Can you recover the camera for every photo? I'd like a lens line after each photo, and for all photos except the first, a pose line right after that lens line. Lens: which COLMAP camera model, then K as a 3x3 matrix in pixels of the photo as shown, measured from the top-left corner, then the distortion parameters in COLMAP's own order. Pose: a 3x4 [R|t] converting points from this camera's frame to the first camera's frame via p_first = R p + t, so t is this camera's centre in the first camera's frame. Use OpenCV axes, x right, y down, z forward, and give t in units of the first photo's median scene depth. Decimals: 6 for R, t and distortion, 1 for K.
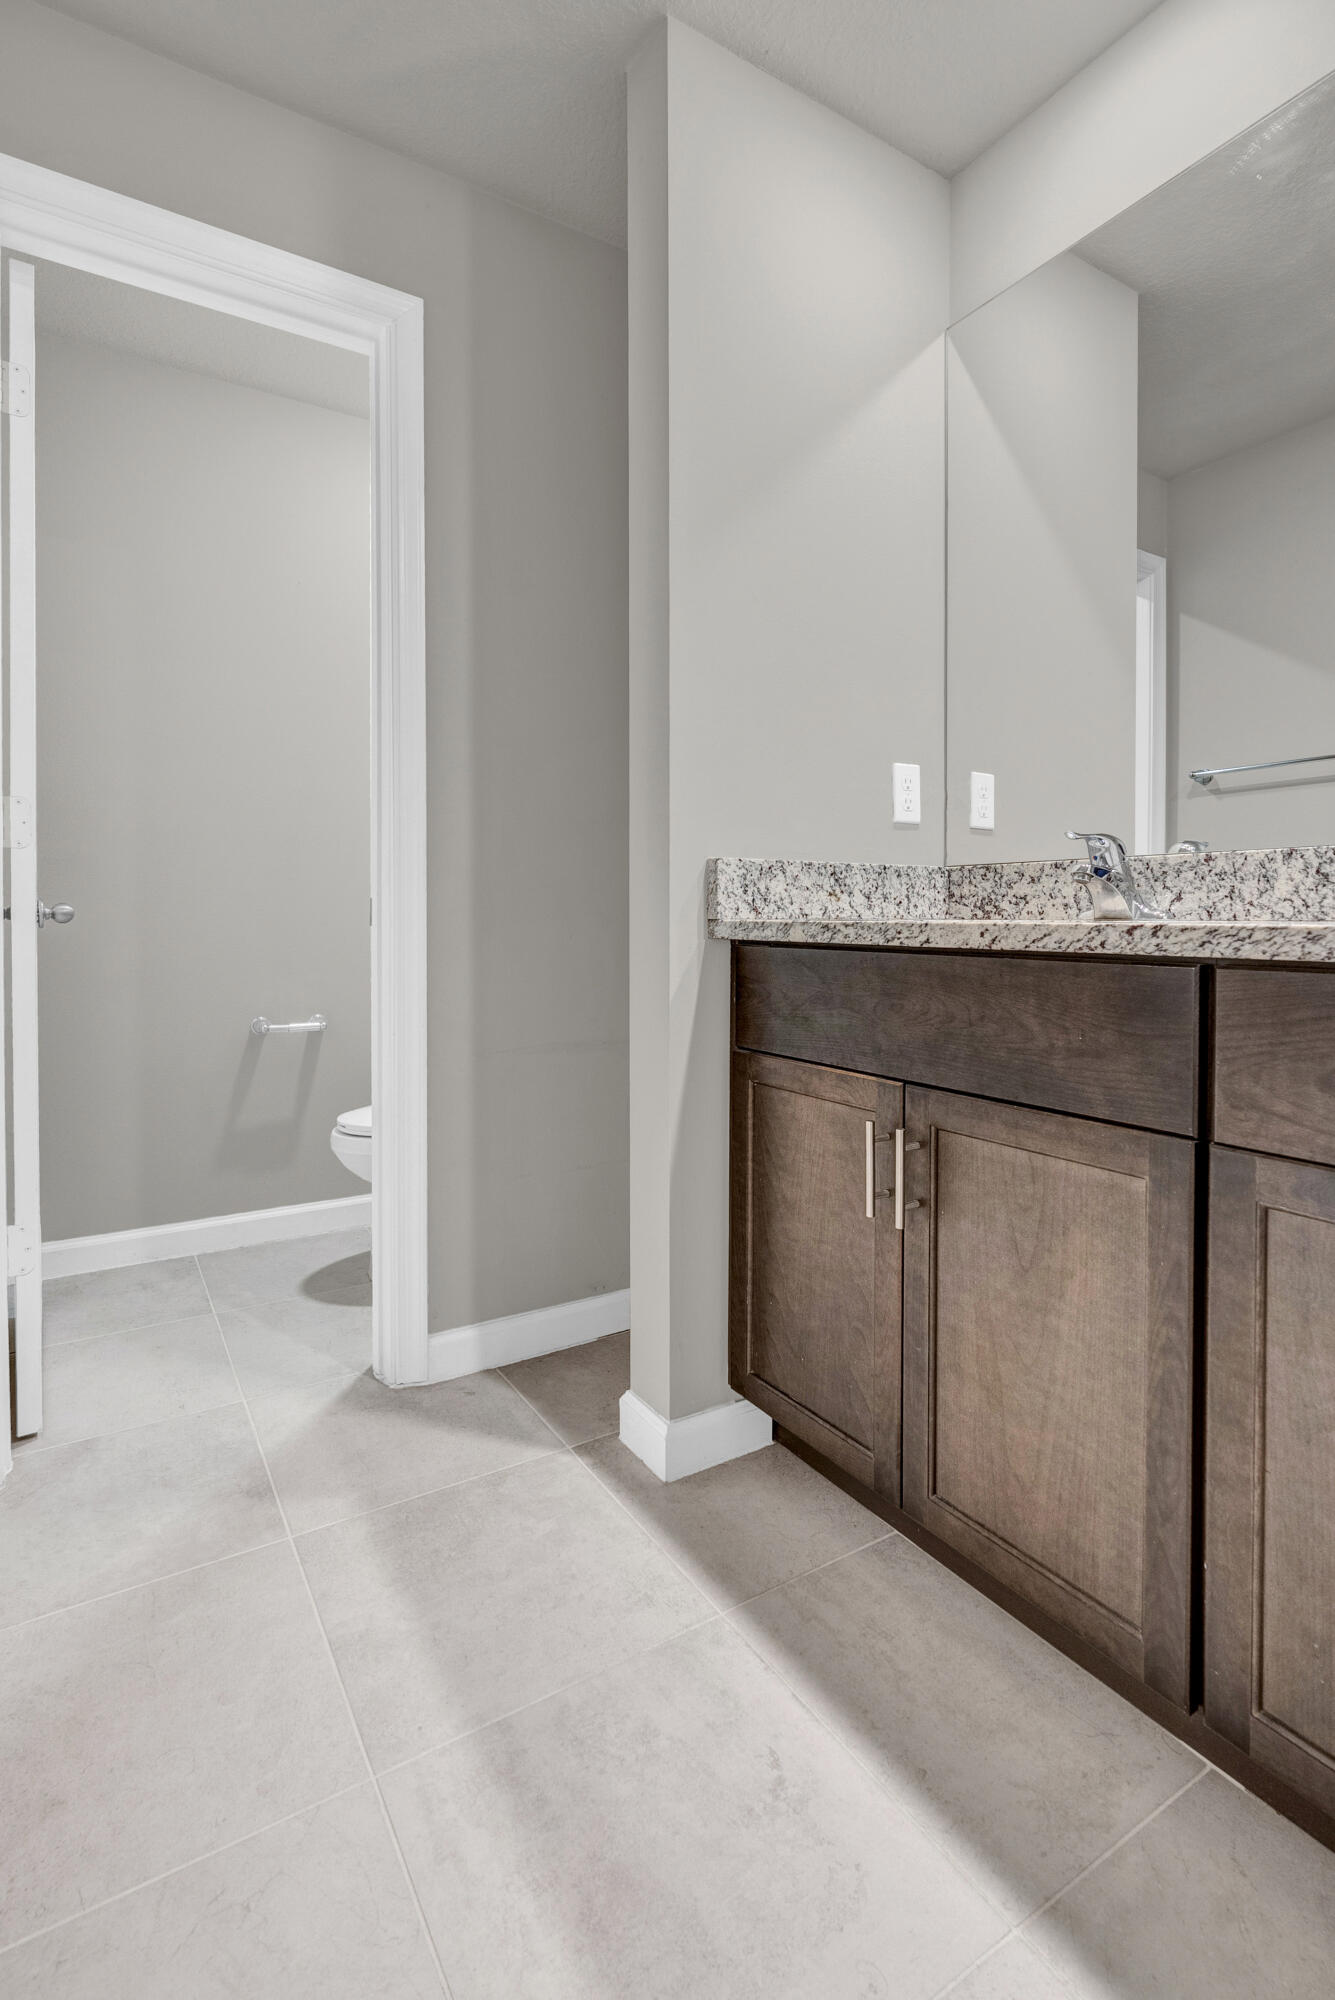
lens RADIAL K [[906.5, 0, 666.3], [0, 906.5, 923.4], [0, 0, 1]] dist [-0.013958, 0.006517]
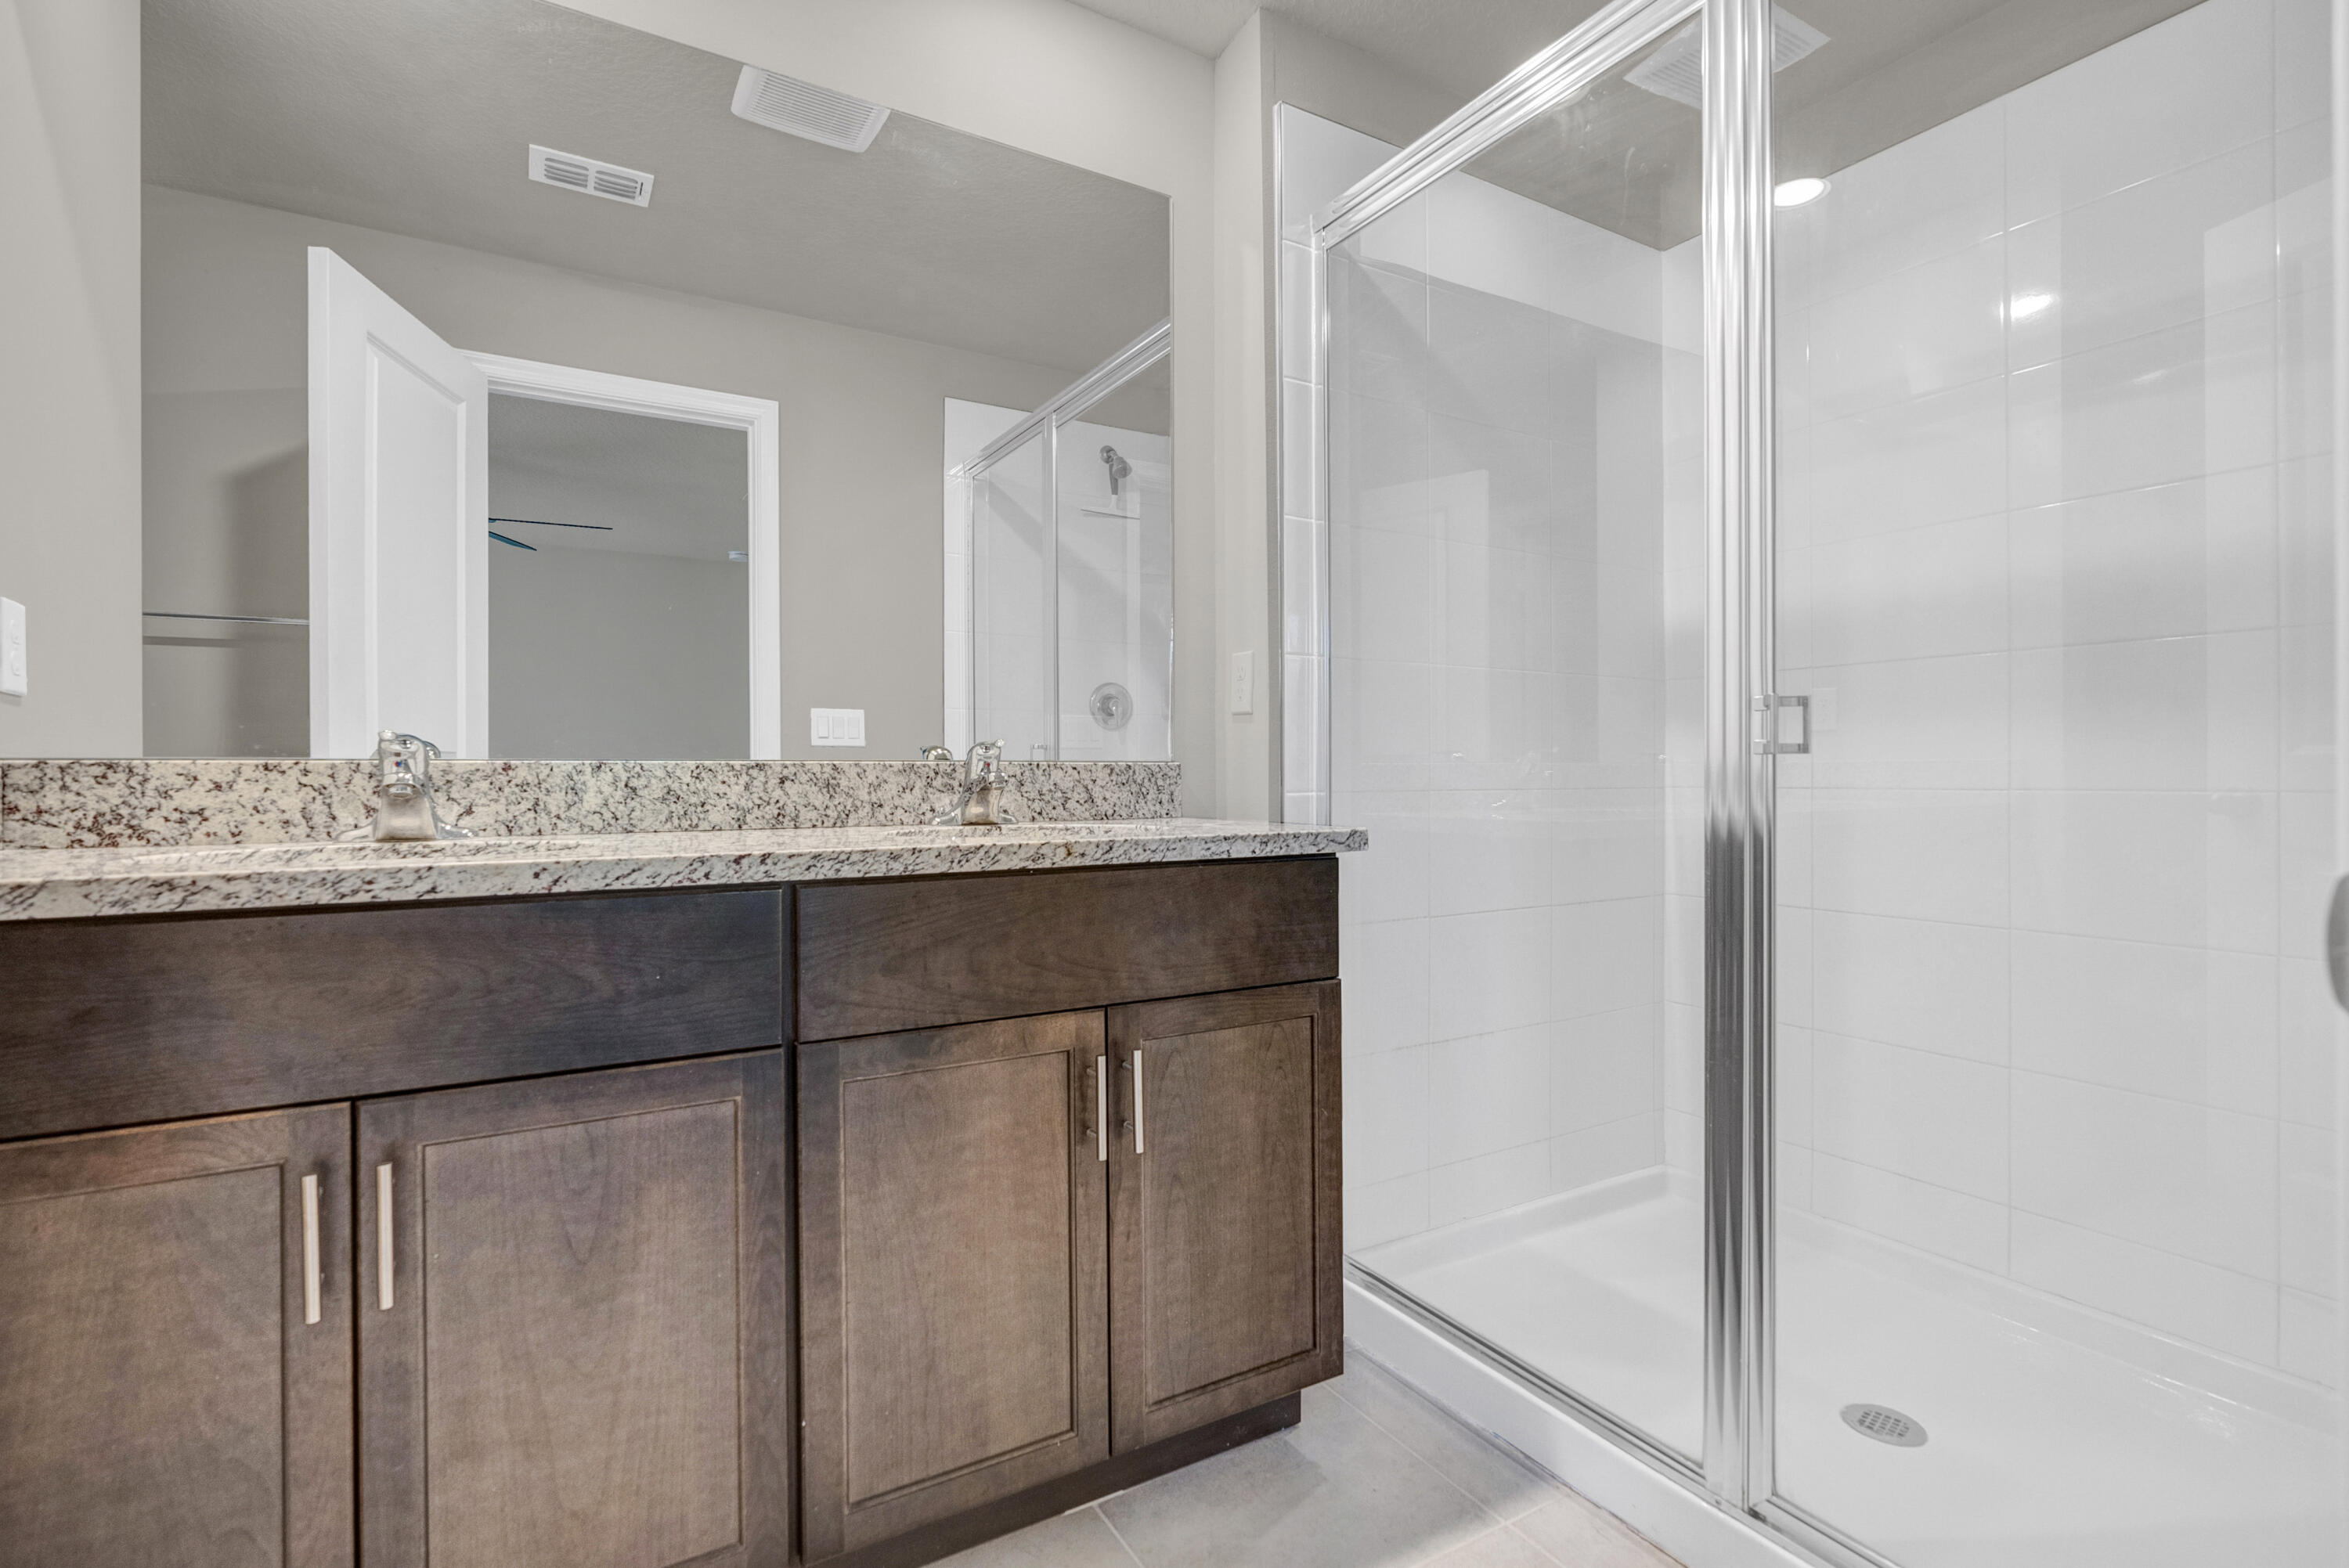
lens RADIAL K [[1064.5, 0, 1185.3], [0, 1064.5, 783.1], [0, 0, 1]] dist [-0.013958, 0.006517]
pose [[0.055742, -0.000860, 0.998445, -0.542710], [0.018168, 0.999835, -0.000153, -0.057219], [-0.998280, 0.018149, 0.055749, 0.347502]]
